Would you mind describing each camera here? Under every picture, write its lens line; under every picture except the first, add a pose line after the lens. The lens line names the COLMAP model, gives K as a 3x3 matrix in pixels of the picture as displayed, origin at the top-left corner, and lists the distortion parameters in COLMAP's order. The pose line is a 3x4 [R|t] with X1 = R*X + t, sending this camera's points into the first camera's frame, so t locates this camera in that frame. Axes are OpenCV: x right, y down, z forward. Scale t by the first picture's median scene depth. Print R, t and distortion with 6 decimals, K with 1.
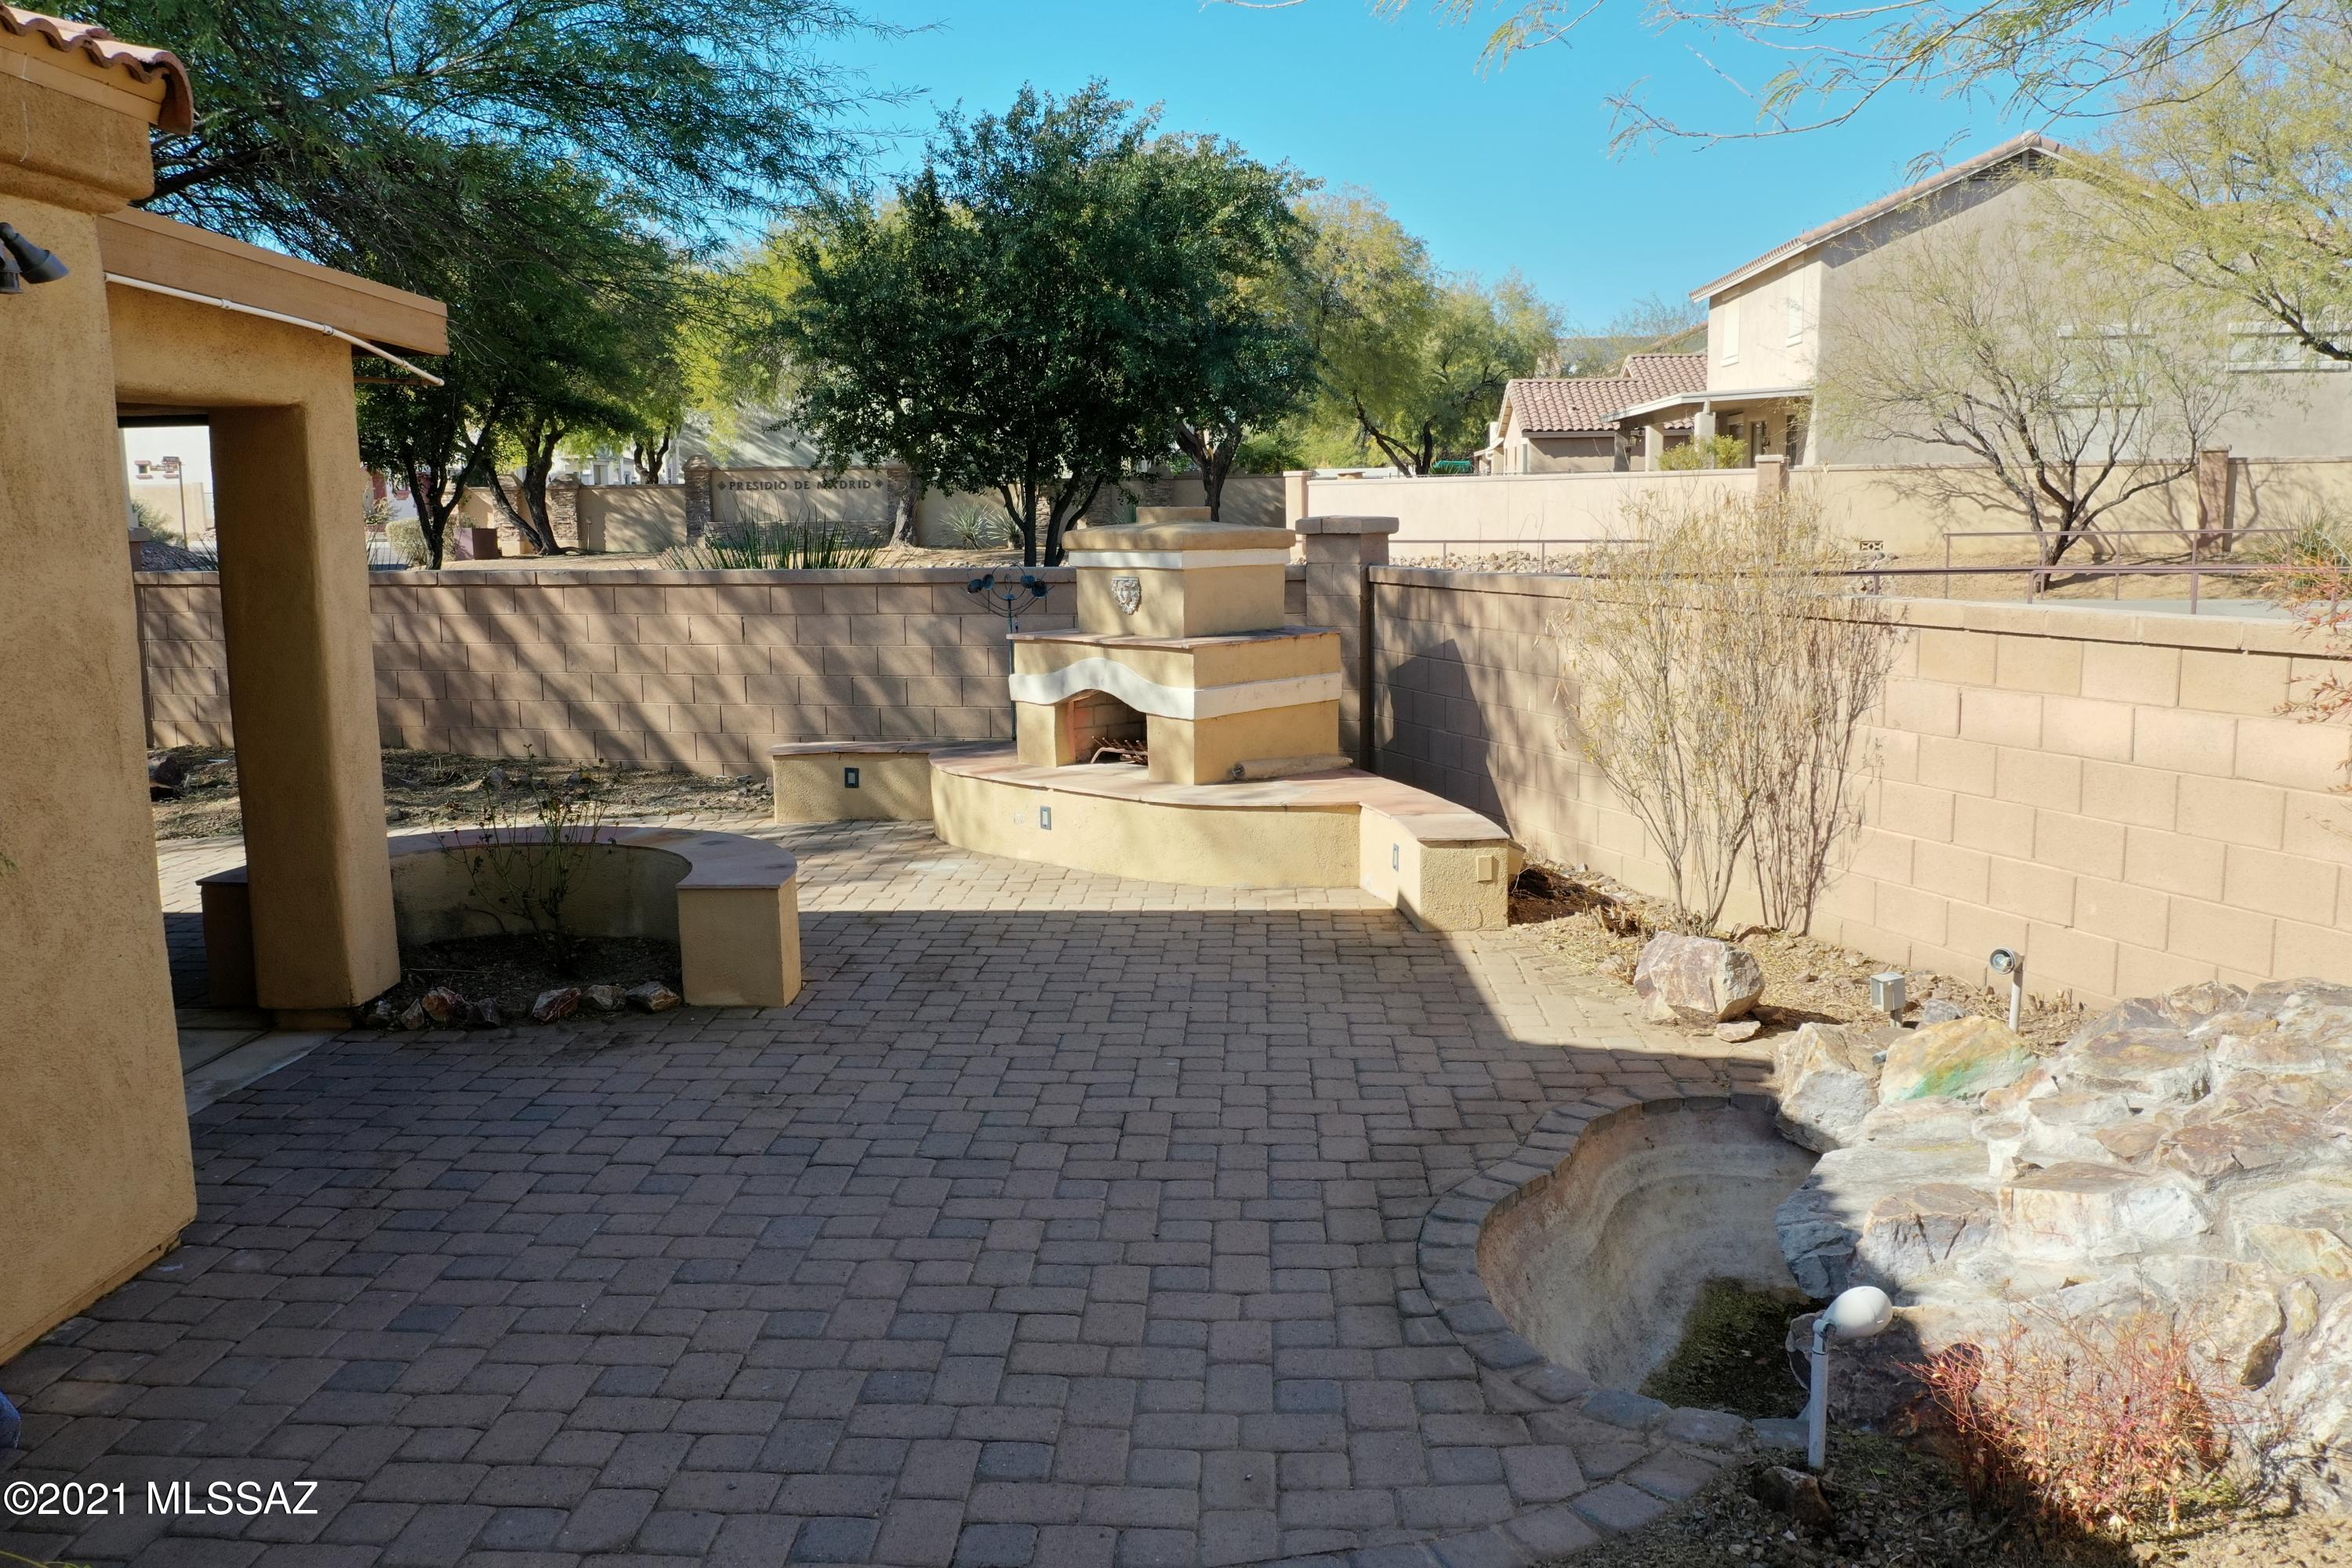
lens RADIAL K [[1834.0, 0, 1168.6], [0, 1834.0, 792.0], [0, 0, 1]] dist [-0.025899, -0.003924]
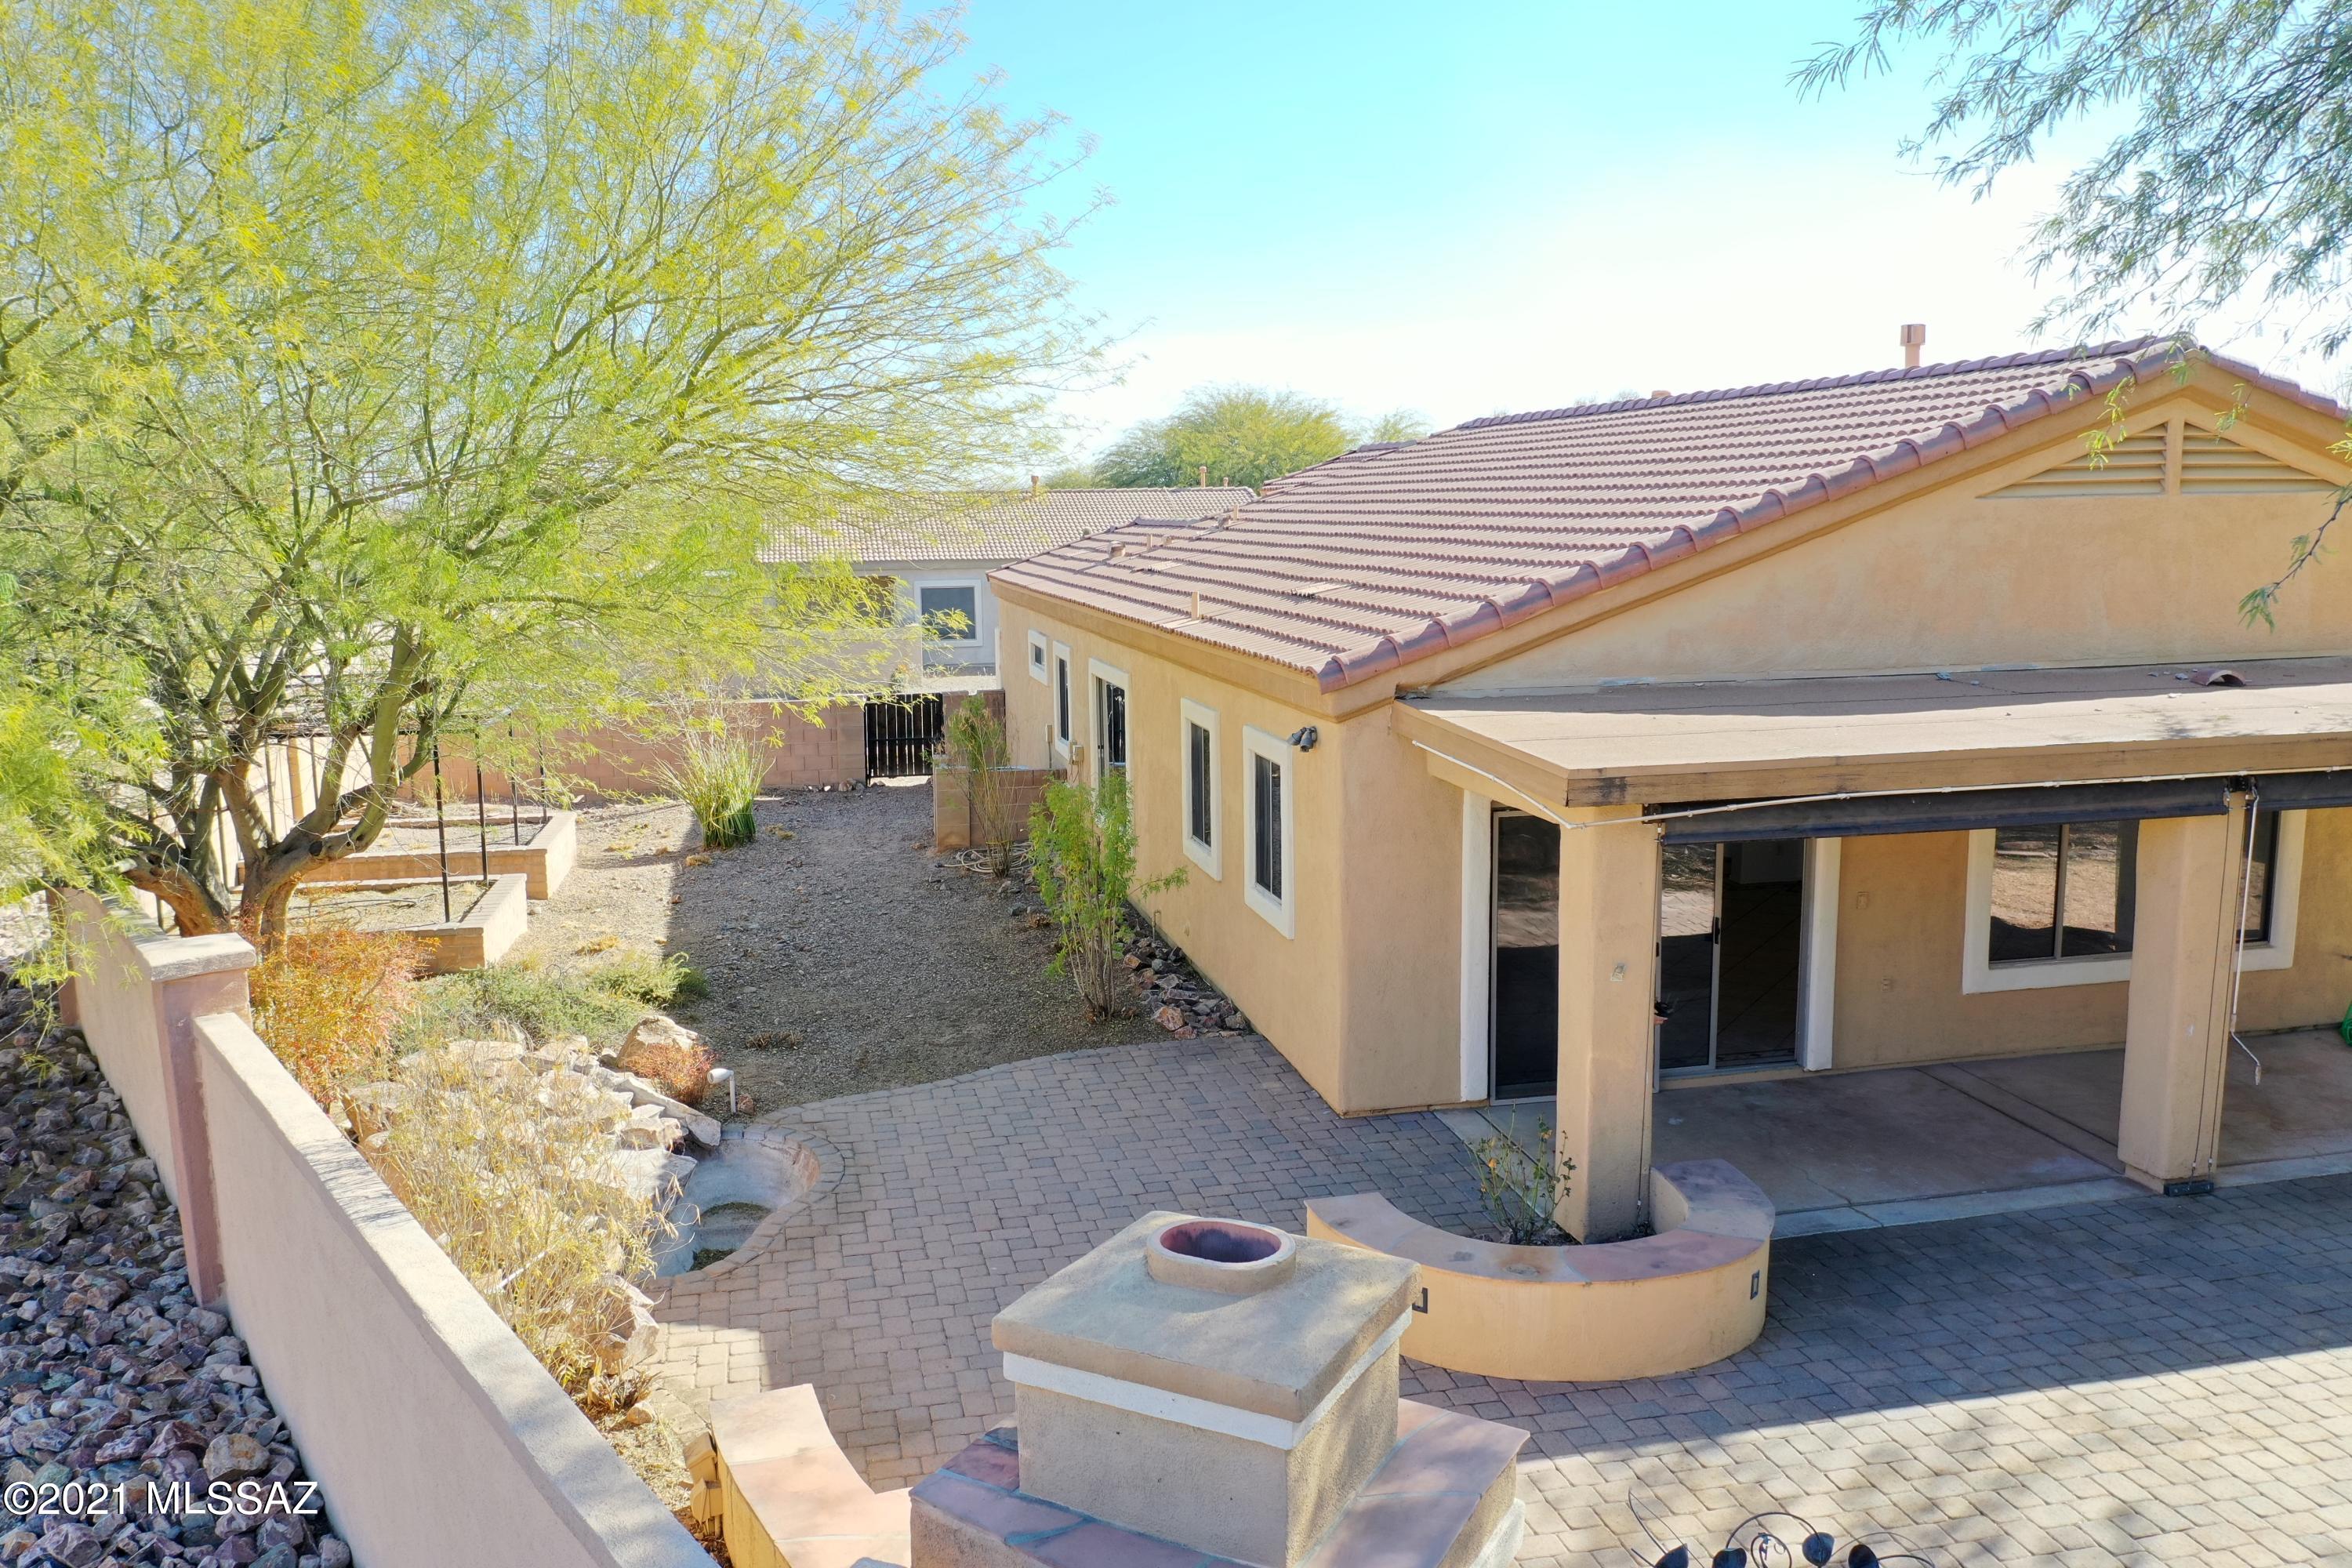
lens RADIAL K [[1834.0, 0, 1168.6], [0, 1834.0, 792.0], [0, 0, 1]] dist [-0.025899, -0.003924]
pose [[-0.963202, 0.067469, -0.260172, 0.309297], [-0.016312, 0.951524, 0.307142, -0.939937], [0.268283, 0.300083, -0.915409, 3.078327]]
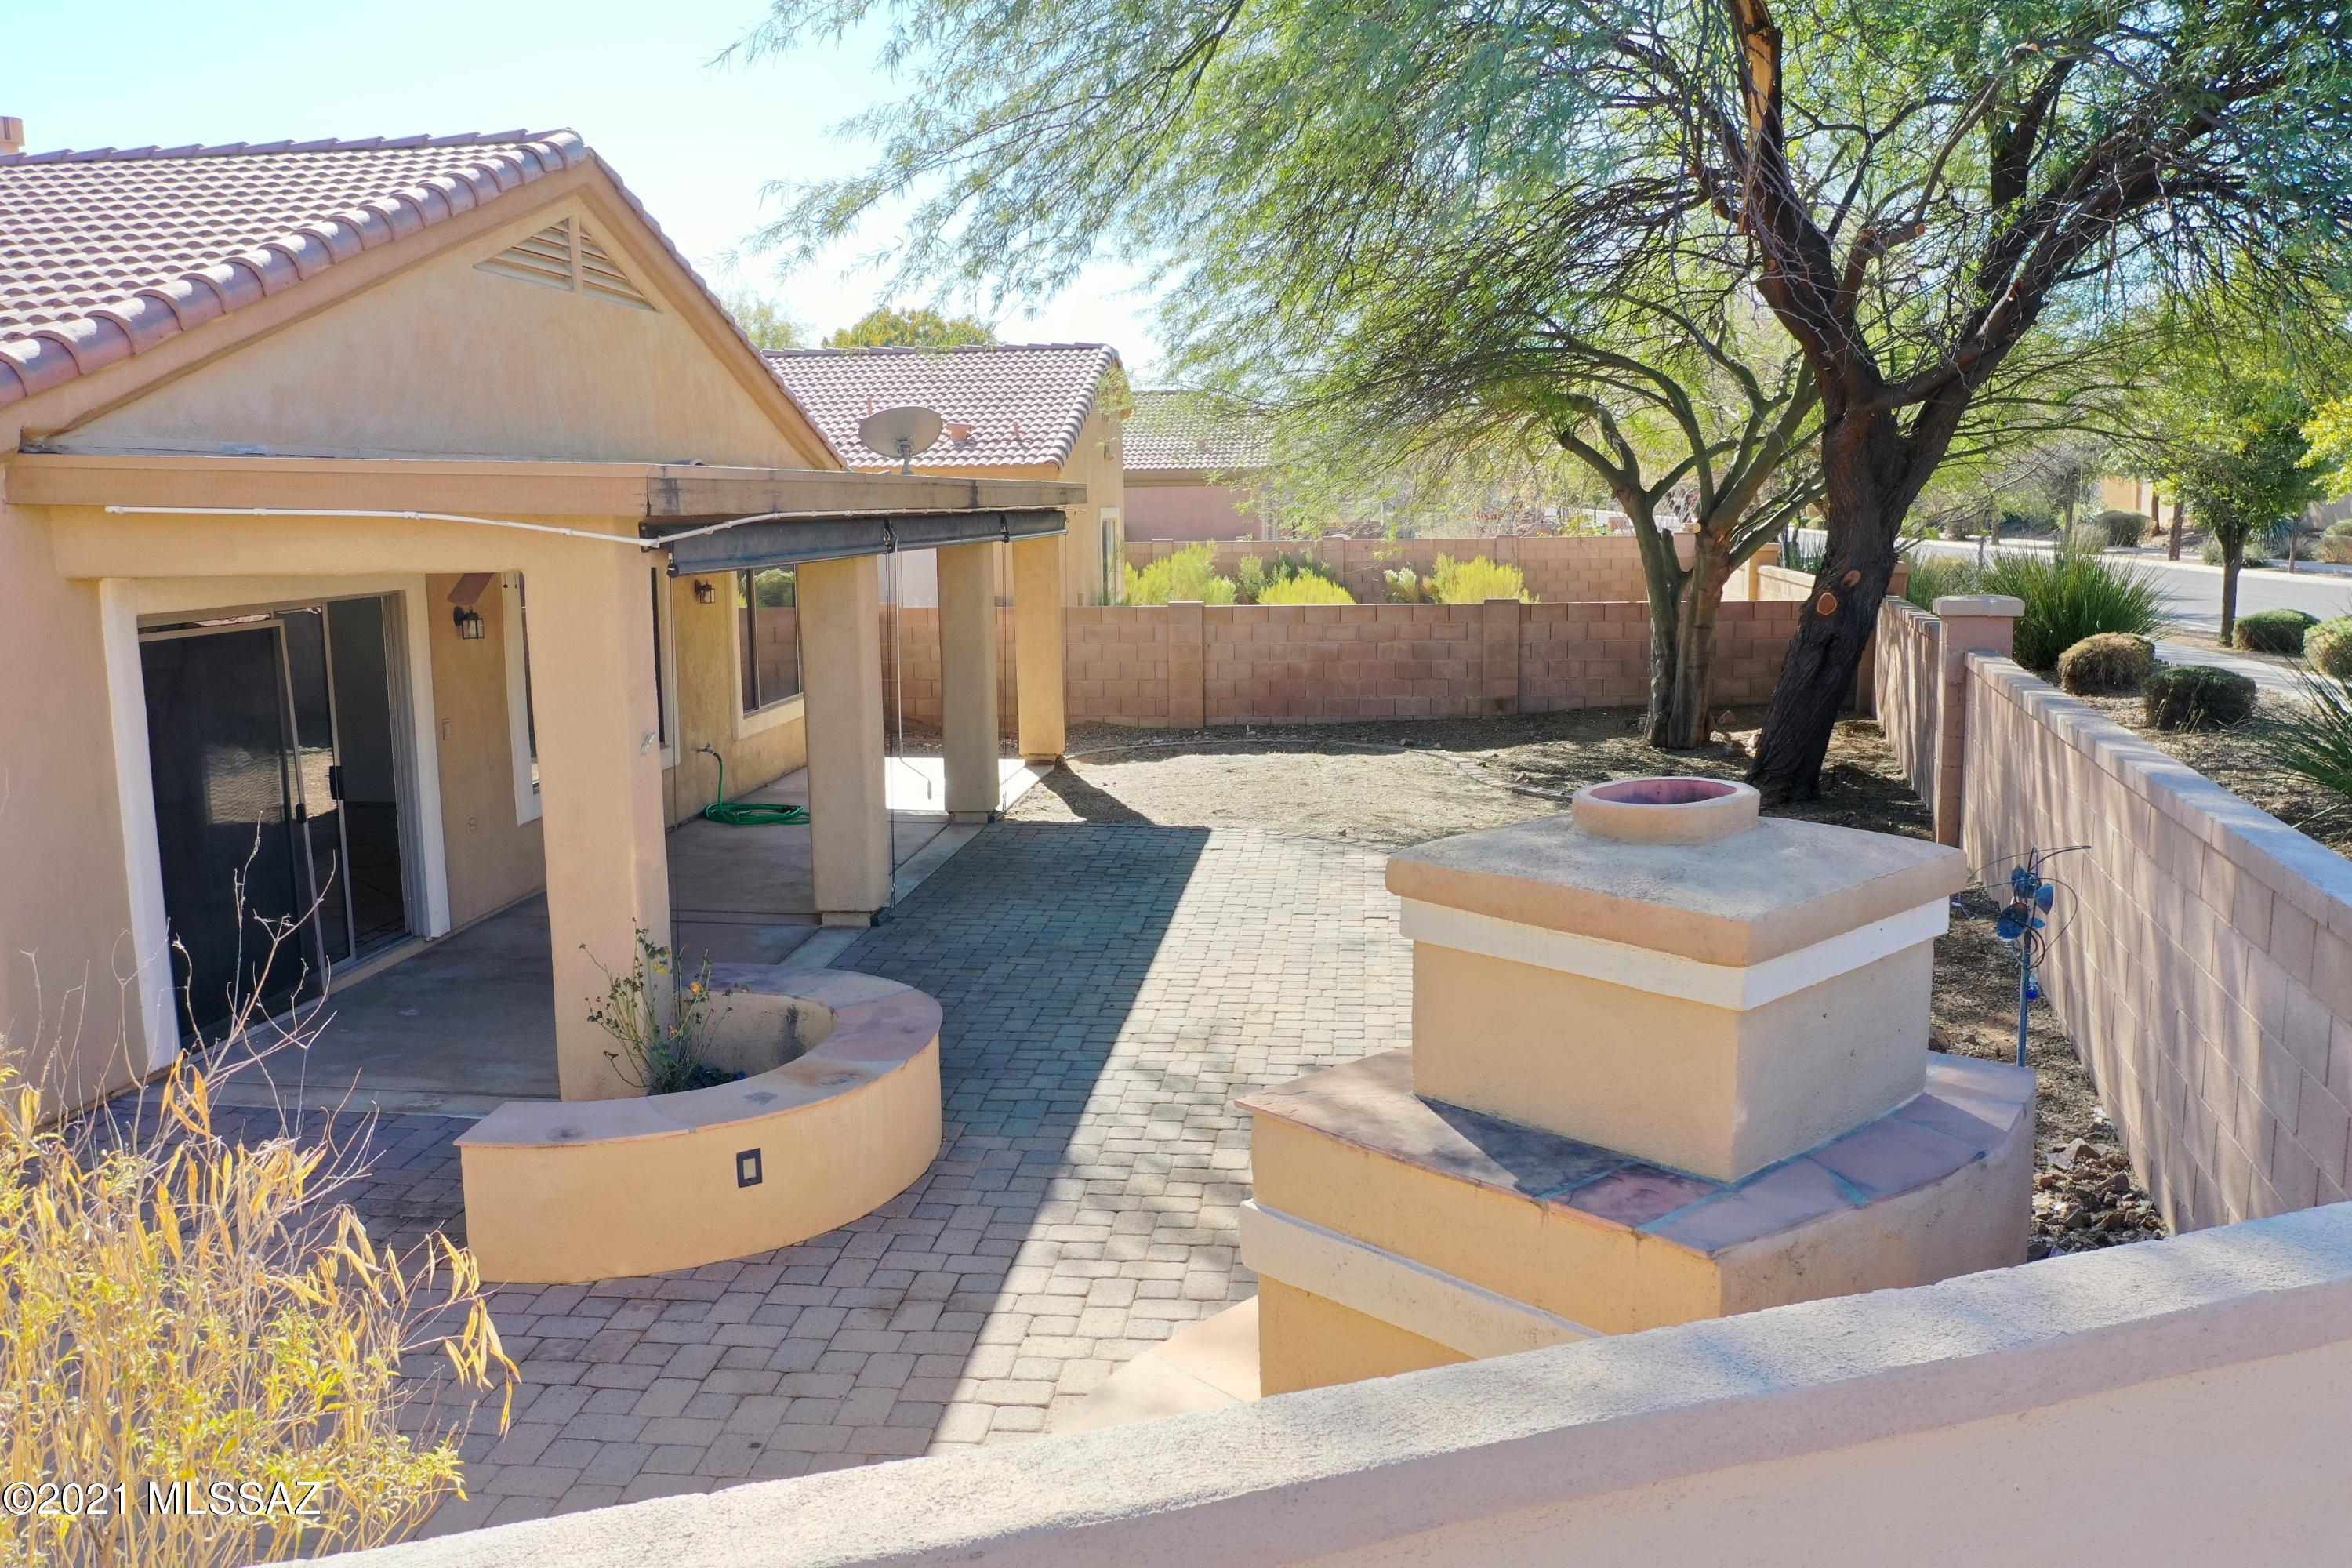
lens RADIAL K [[1834.0, 0, 1168.6], [0, 1834.0, 792.0], [0, 0, 1]] dist [-0.025899, -0.003924]
pose [[-0.044875, 0.168452, -0.984688, 0.856264], [-0.145195, 0.974115, 0.173260, -0.449781], [0.988385, 0.150747, -0.019254, 1.934701]]
